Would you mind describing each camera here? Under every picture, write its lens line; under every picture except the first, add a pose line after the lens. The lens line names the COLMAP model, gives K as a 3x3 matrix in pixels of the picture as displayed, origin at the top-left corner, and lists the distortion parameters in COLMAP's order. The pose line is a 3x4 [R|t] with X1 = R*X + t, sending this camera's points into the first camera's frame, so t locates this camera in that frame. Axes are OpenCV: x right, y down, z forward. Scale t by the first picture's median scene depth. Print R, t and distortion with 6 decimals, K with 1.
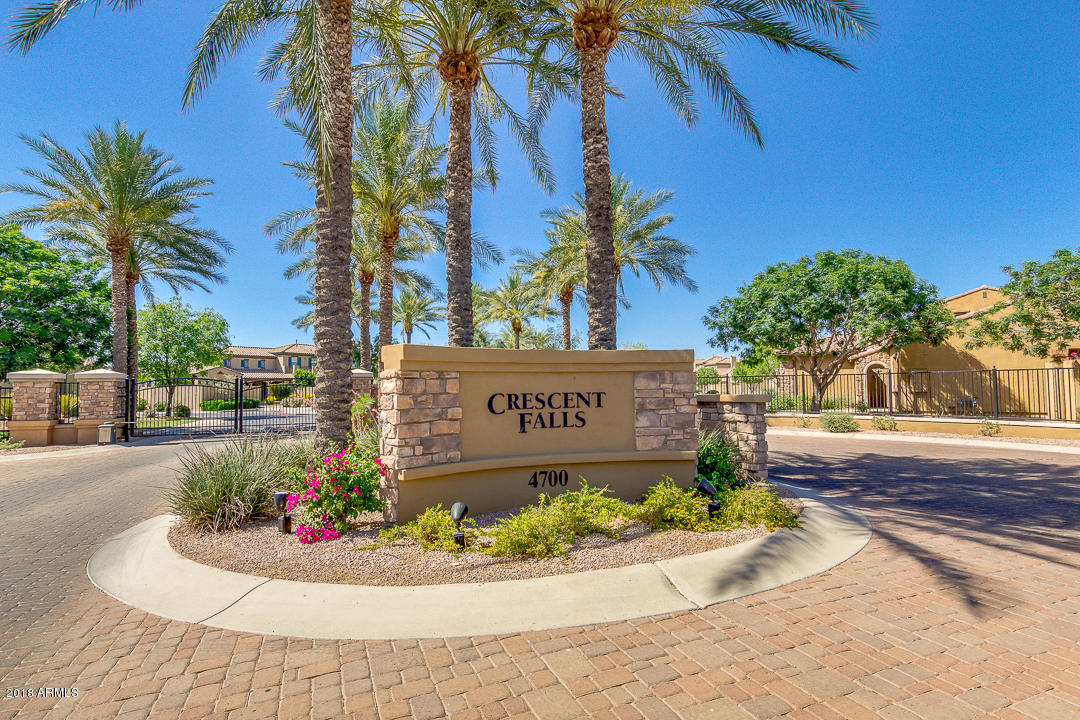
lens RADIAL K [[816.4, 0, 539.8], [0, 816.4, 360.1], [0, 0, 1]] dist [0.005250, 0.000032]
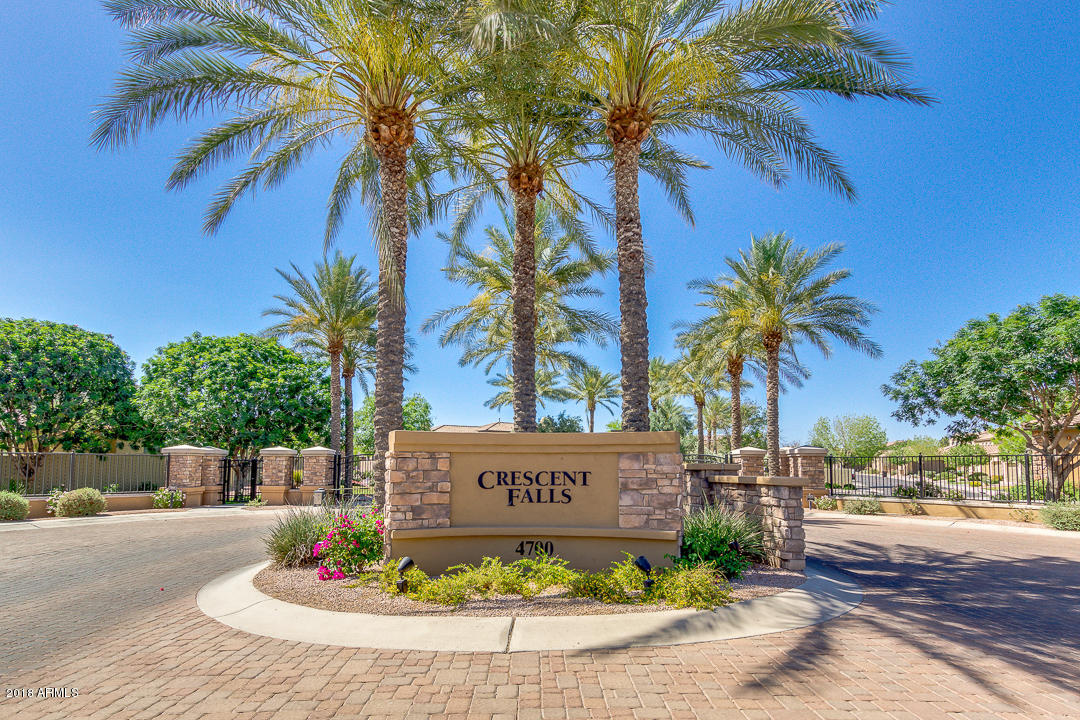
lens RADIAL K [[1127.1, 0, 539.8], [0, 1127.1, 359.8], [0, 0, 1]] dist [-0.010719, 0.000000]
pose [[0.798846, -0.041985, -0.600068, 0.831371], [0.009101, 0.998291, -0.057732, -0.020460], [0.601466, 0.040658, 0.797863, -0.207171]]
